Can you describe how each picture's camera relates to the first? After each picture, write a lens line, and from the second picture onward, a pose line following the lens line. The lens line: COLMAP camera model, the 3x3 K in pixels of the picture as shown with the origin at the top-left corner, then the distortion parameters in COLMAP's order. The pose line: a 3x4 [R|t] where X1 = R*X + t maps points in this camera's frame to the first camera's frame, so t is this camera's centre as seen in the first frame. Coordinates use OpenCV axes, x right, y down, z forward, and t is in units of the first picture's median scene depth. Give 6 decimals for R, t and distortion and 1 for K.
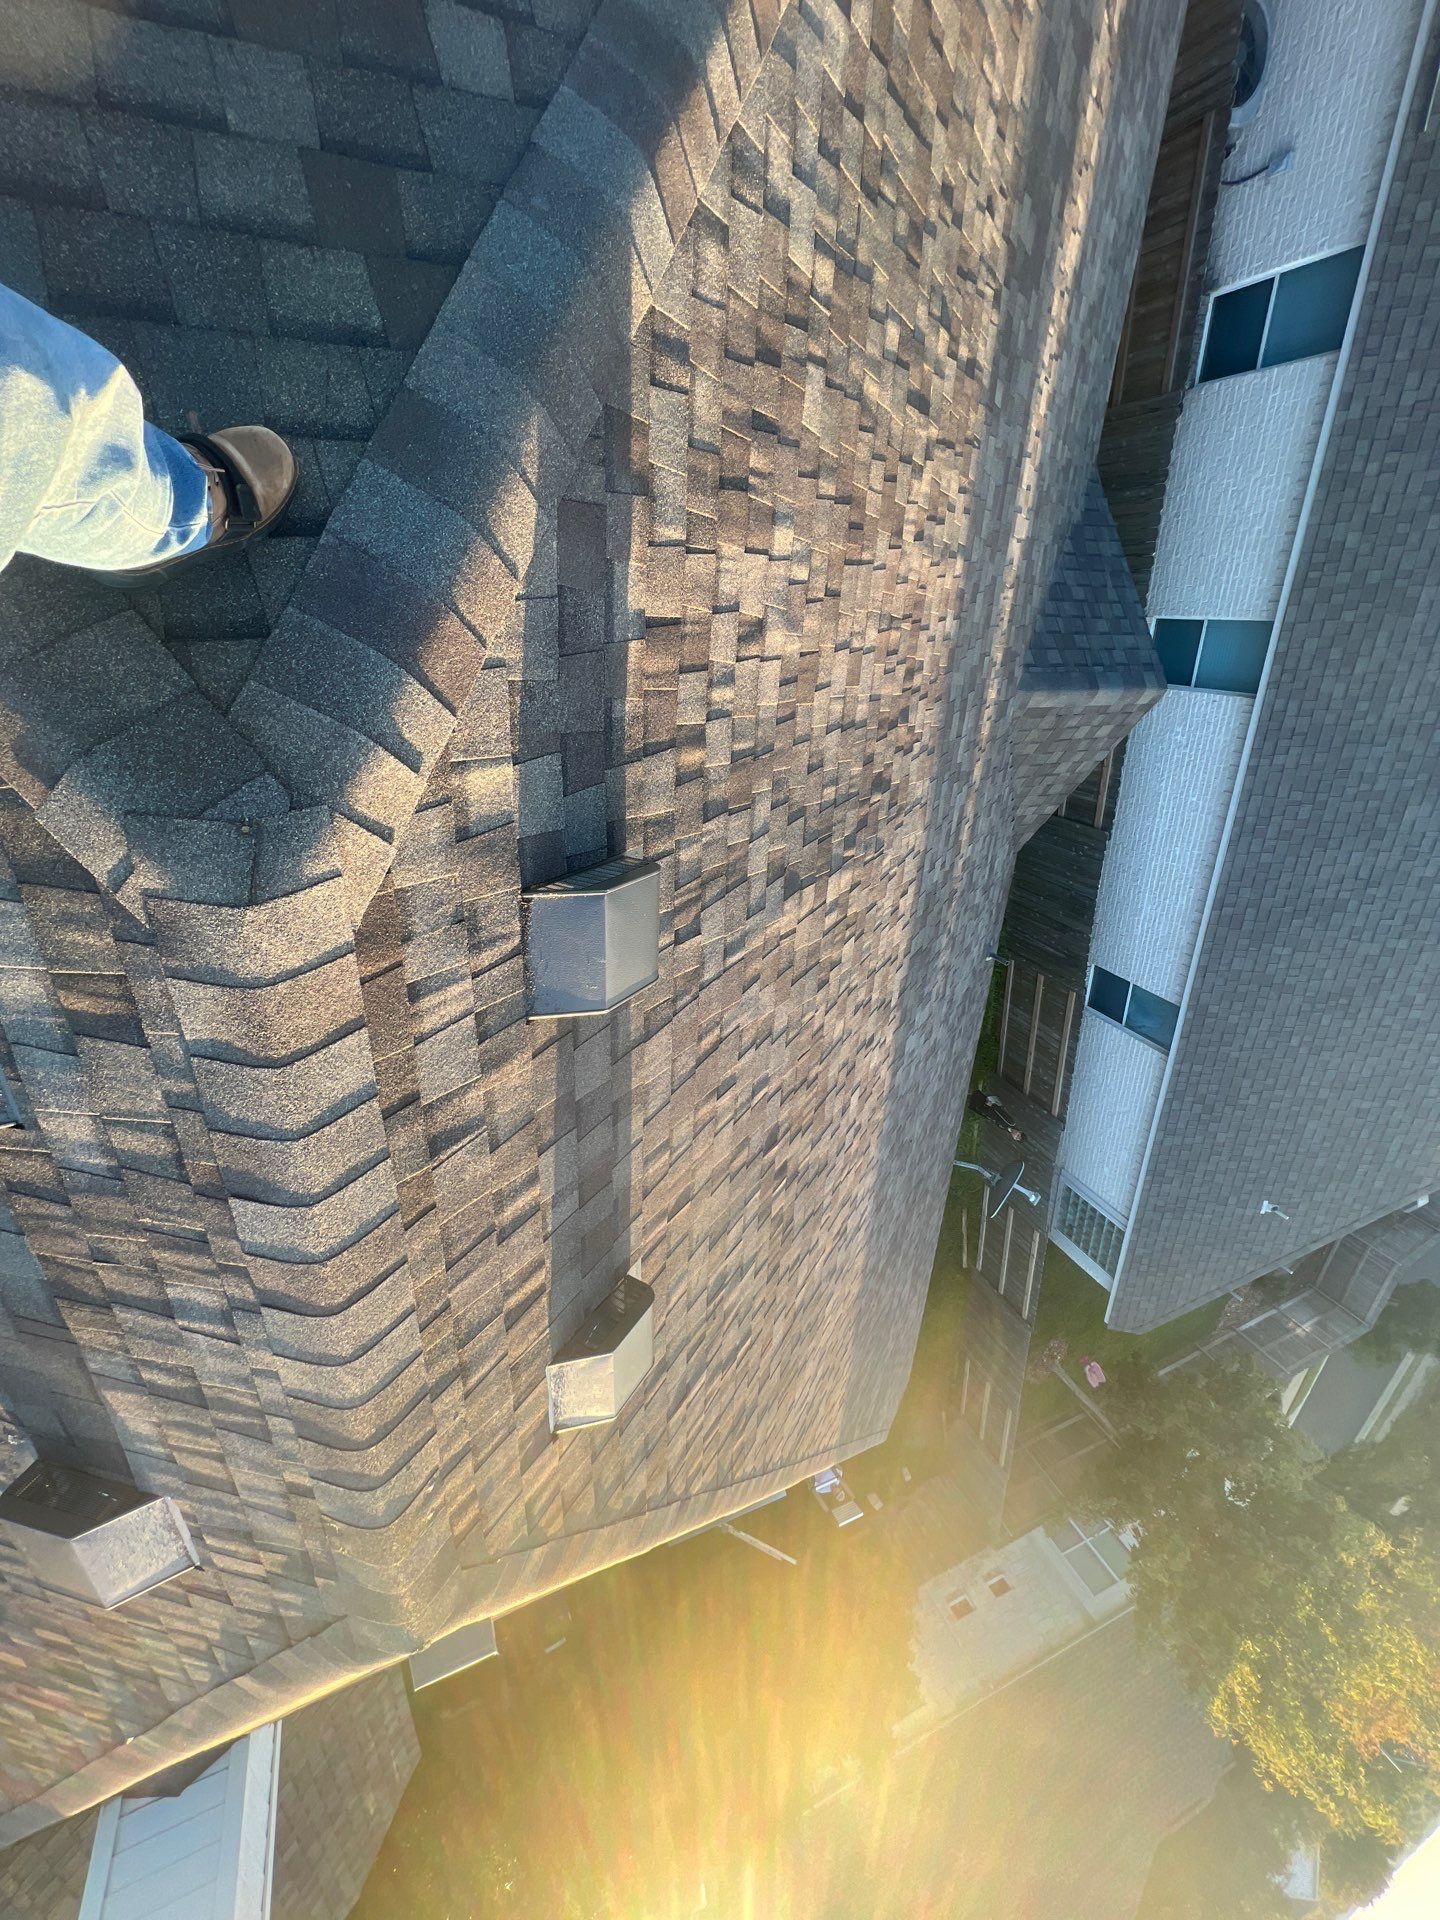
lens RADIAL K [[768.0, 0, 718.2], [0, 768.0, 965.5], [0, 0, 1]] dist [-0.001877, 0.000329]
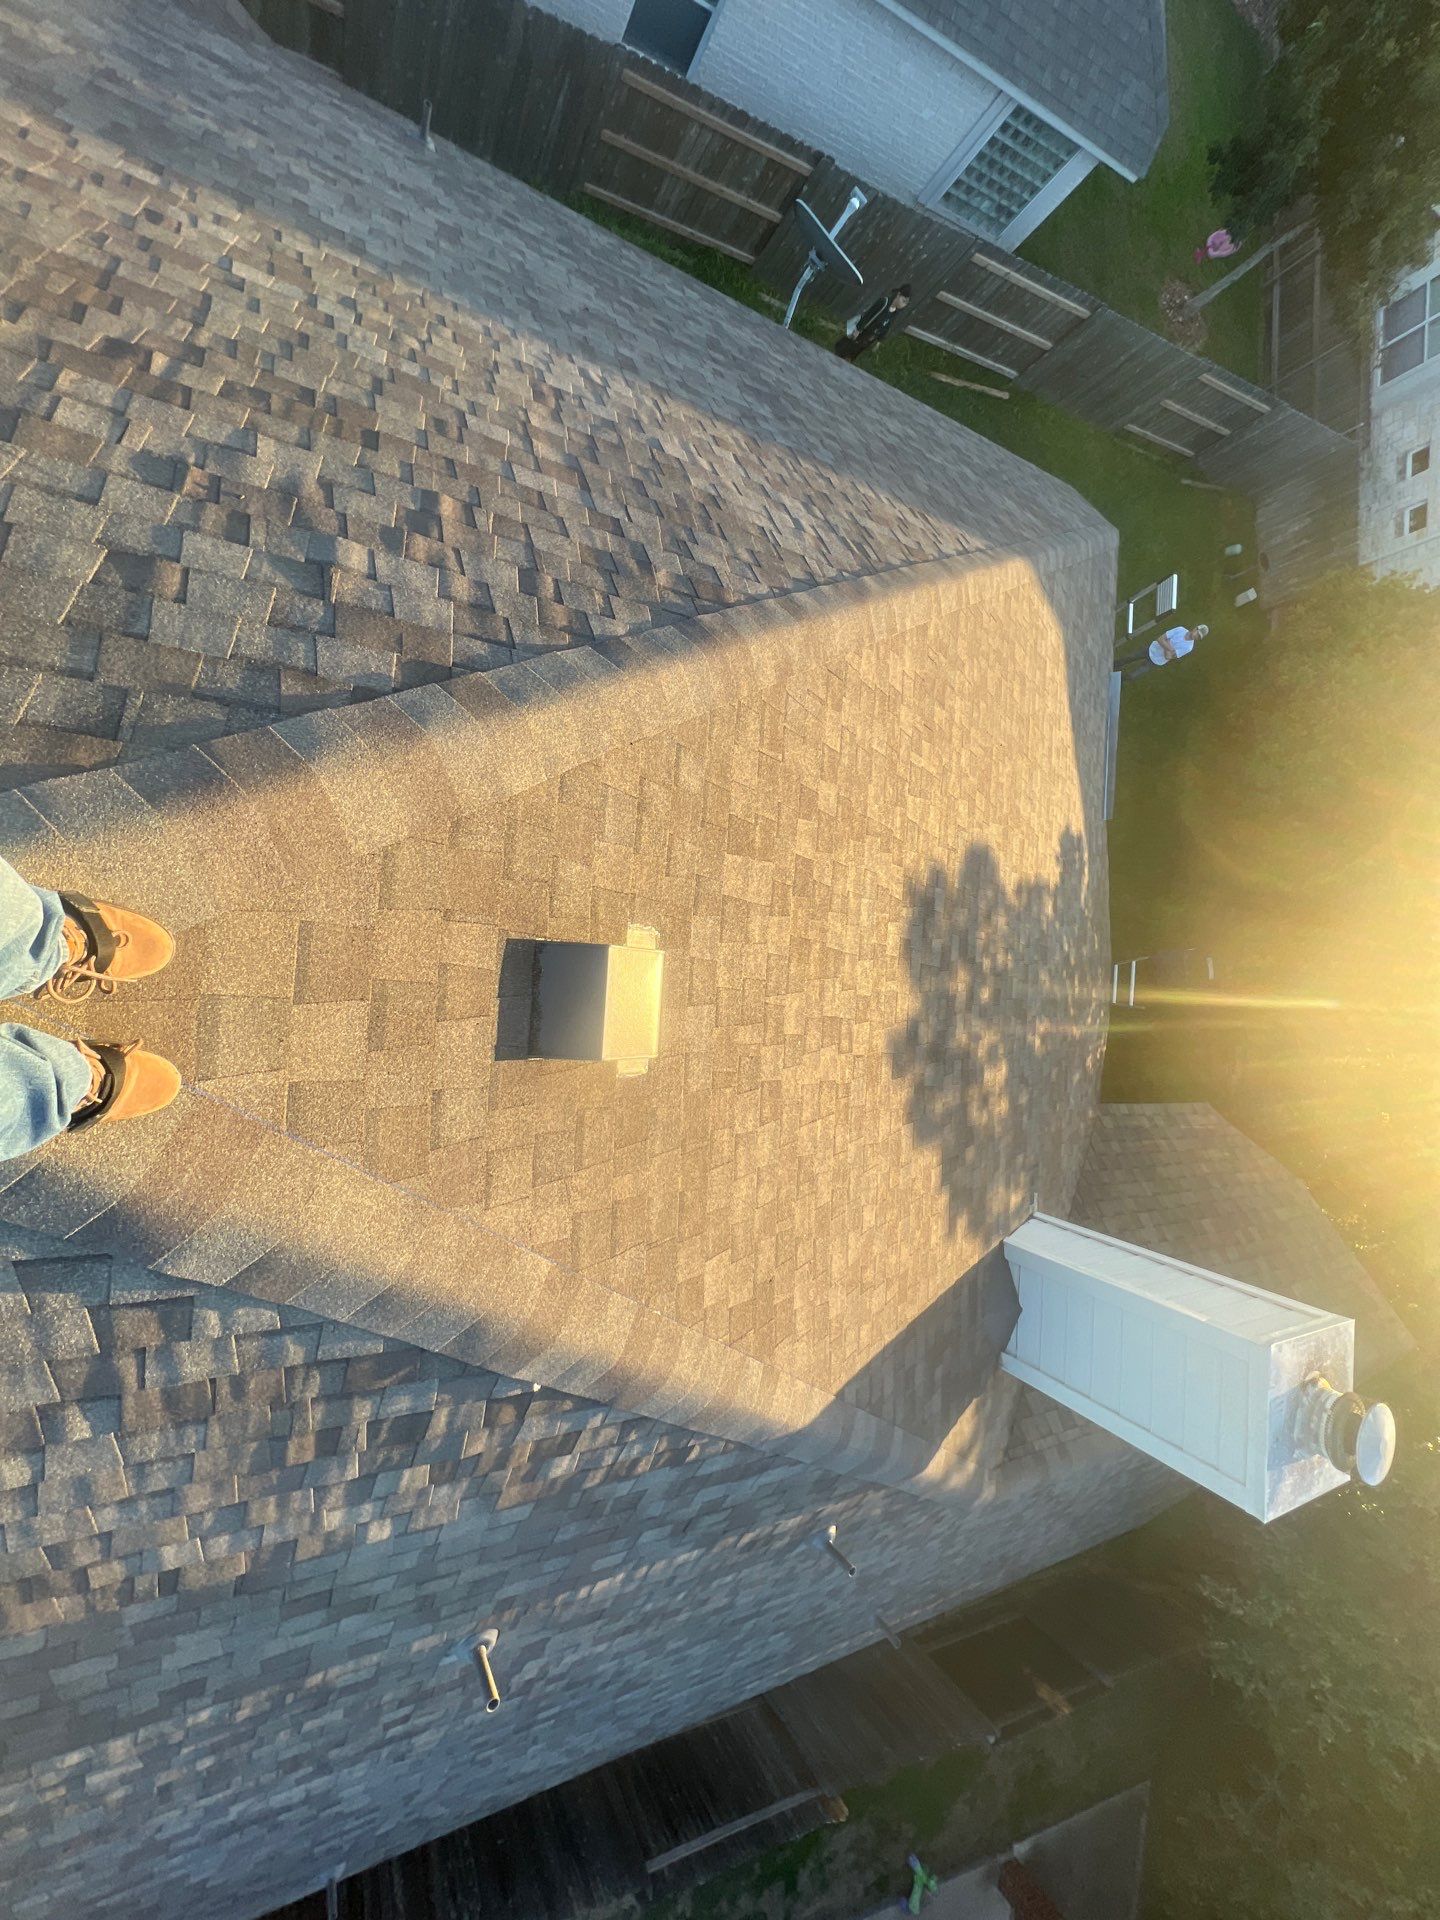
lens RADIAL K [[768.0, 0, 719.8], [0, 768.0, 960.6], [0, 0, 1]] dist [-0.001877, 0.000329]
pose [[0.218911, -0.916733, -0.334184, -0.064926], [0.975741, 0.206602, 0.072421, 1.300853], [0.002652, -0.341931, 0.939721, 0.539797]]
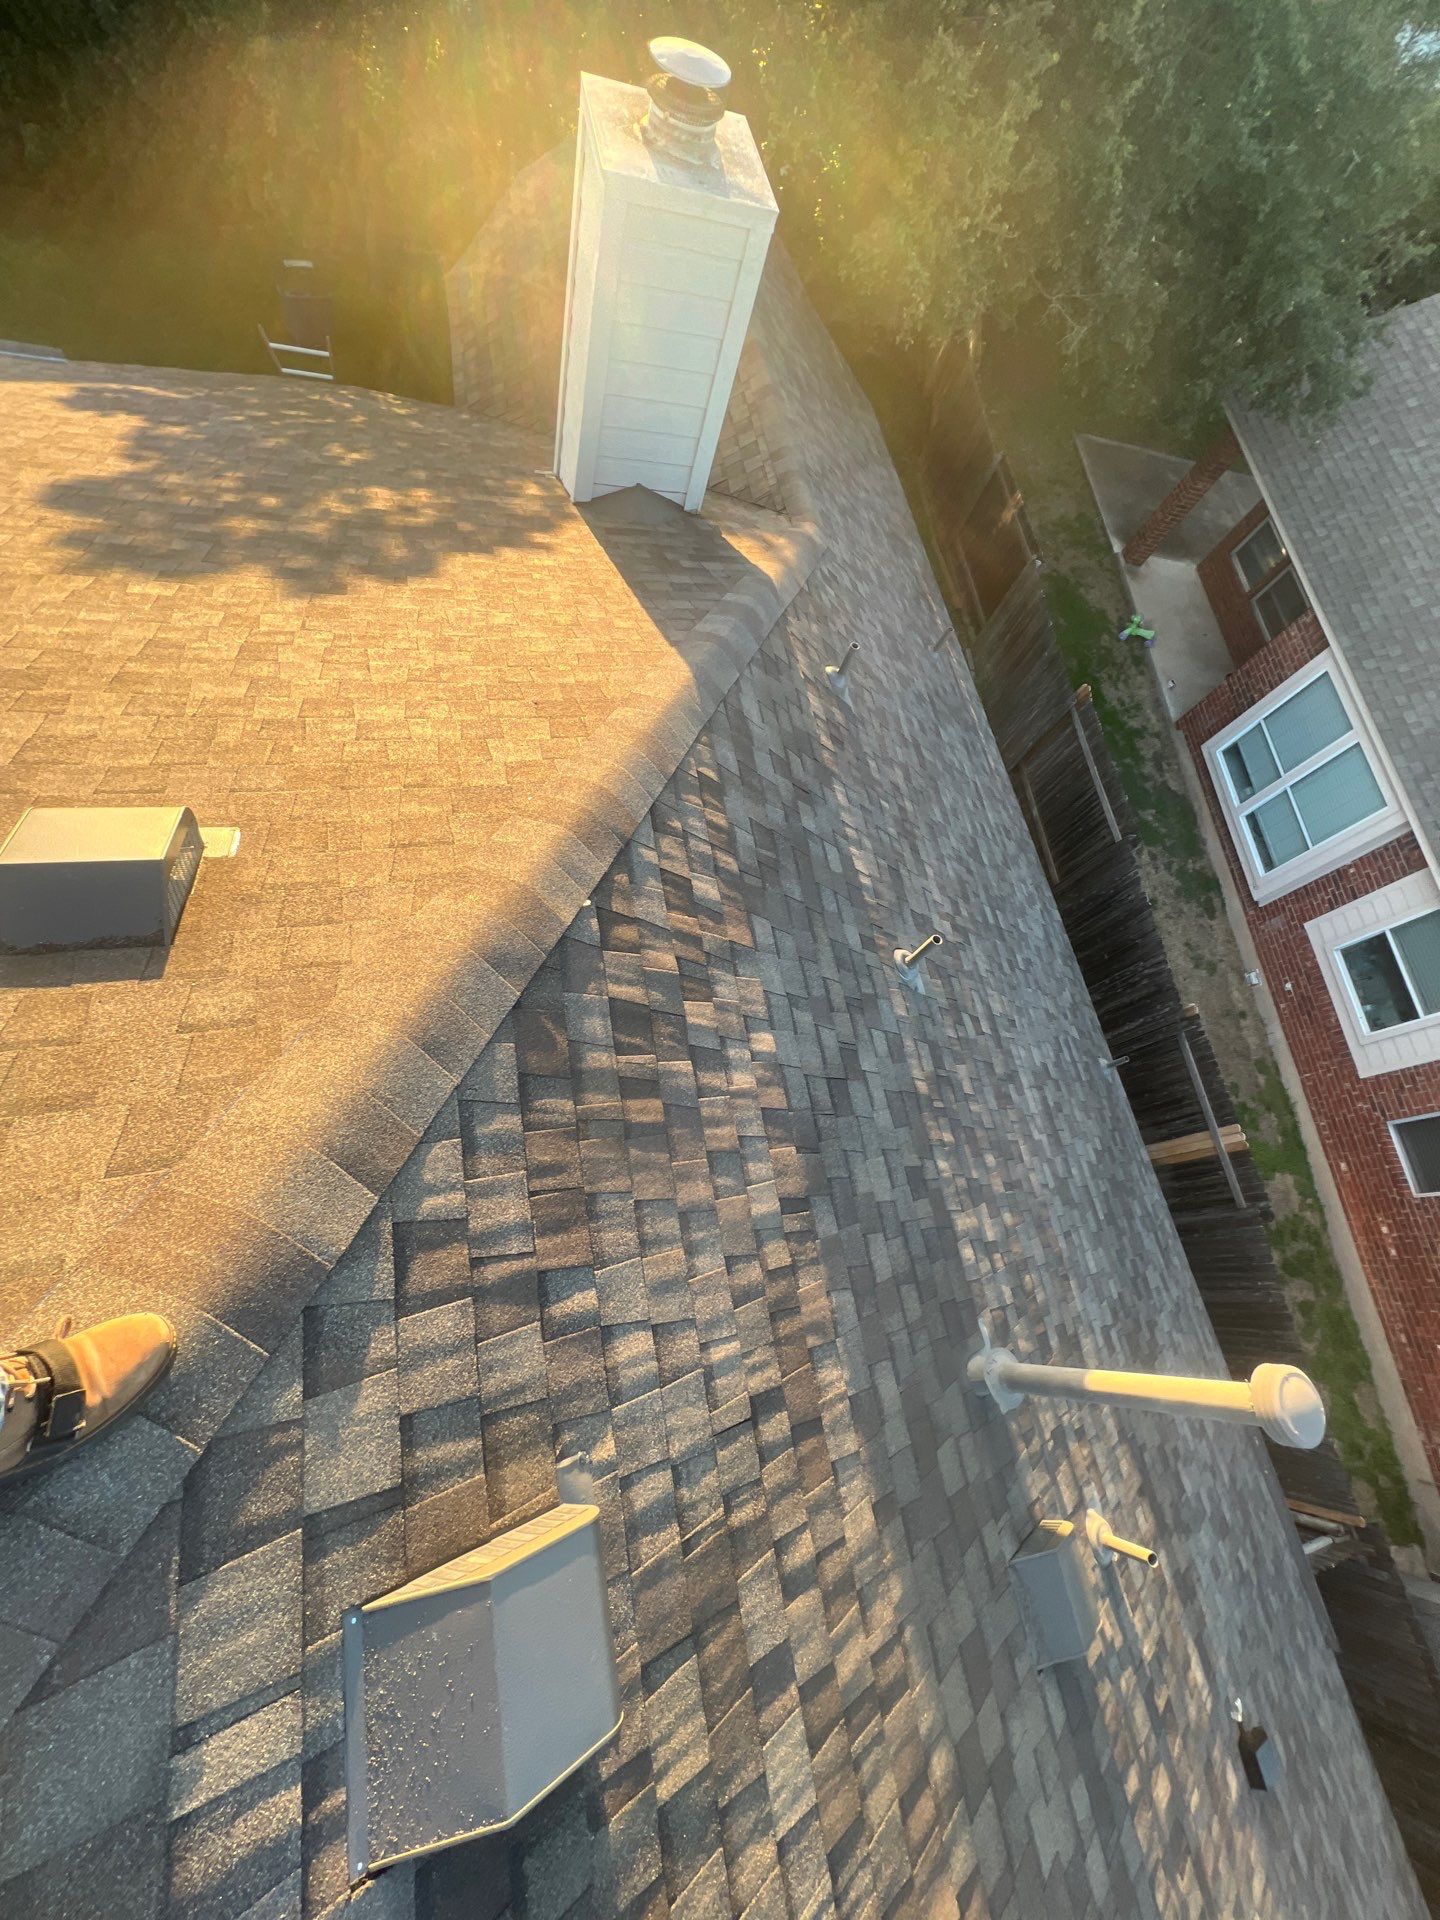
lens RADIAL K [[768.0, 0, 713.5], [0, 768.0, 960.6], [0, 0, 1]] dist [-0.001877, 0.000329]
pose [[-0.764808, -0.057398, -0.641697, -0.458879], [0.075238, -0.997165, -0.000480, 1.192569], [-0.639850, -0.048647, 0.766958, 0.416612]]
